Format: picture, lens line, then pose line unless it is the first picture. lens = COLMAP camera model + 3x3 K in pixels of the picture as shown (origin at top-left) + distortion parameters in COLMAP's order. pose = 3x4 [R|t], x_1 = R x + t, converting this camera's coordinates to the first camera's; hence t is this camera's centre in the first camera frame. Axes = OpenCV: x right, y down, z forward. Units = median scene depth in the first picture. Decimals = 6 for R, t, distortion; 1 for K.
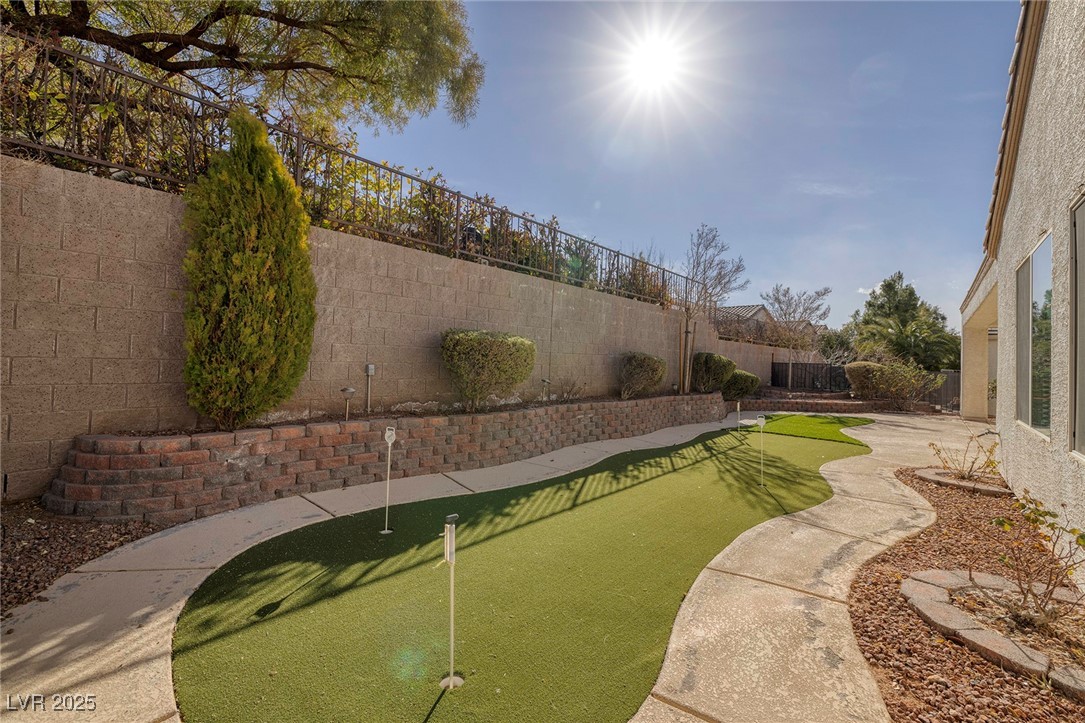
lens RADIAL K [[459.4, 0, 540.4], [0, 459.4, 360.3], [0, 0, 1]] dist [0.002549, 0.000238]
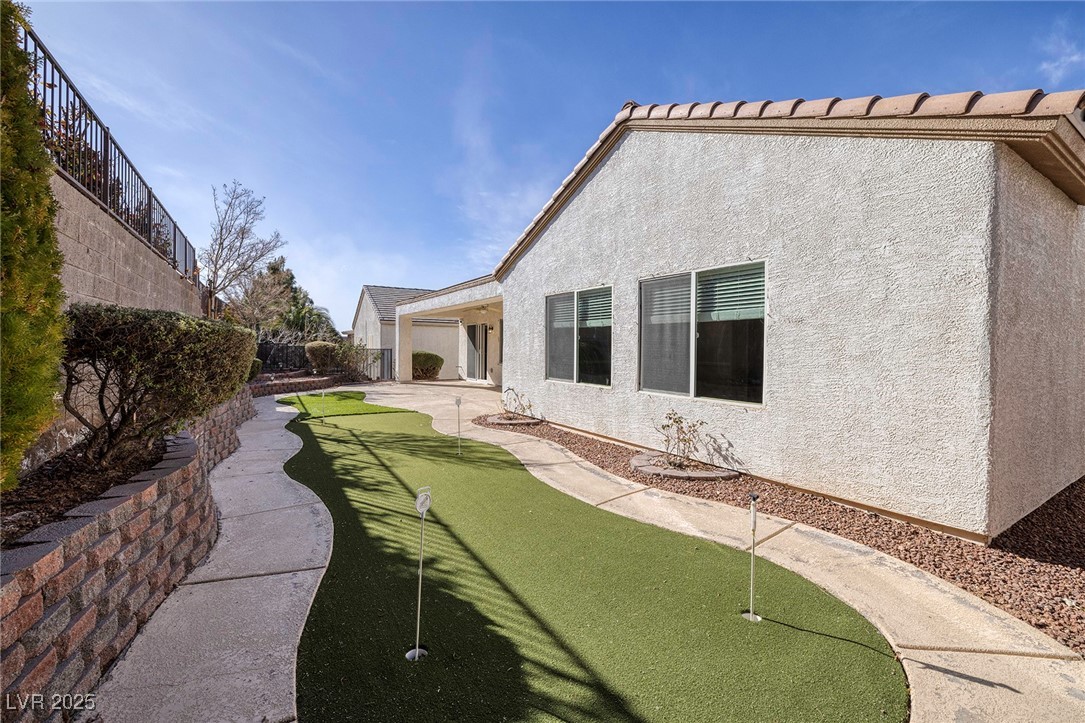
lens RADIAL K [[459.4, 0, 551.7], [0, 459.4, 345.5], [0, 0, 1]] dist [0.002549, 0.000238]
pose [[0.239132, -0.018249, 0.970816, -1.044664], [-0.008741, 0.999742, 0.020946, -0.065364], [-0.970948, -0.013494, 0.238910, 0.826298]]
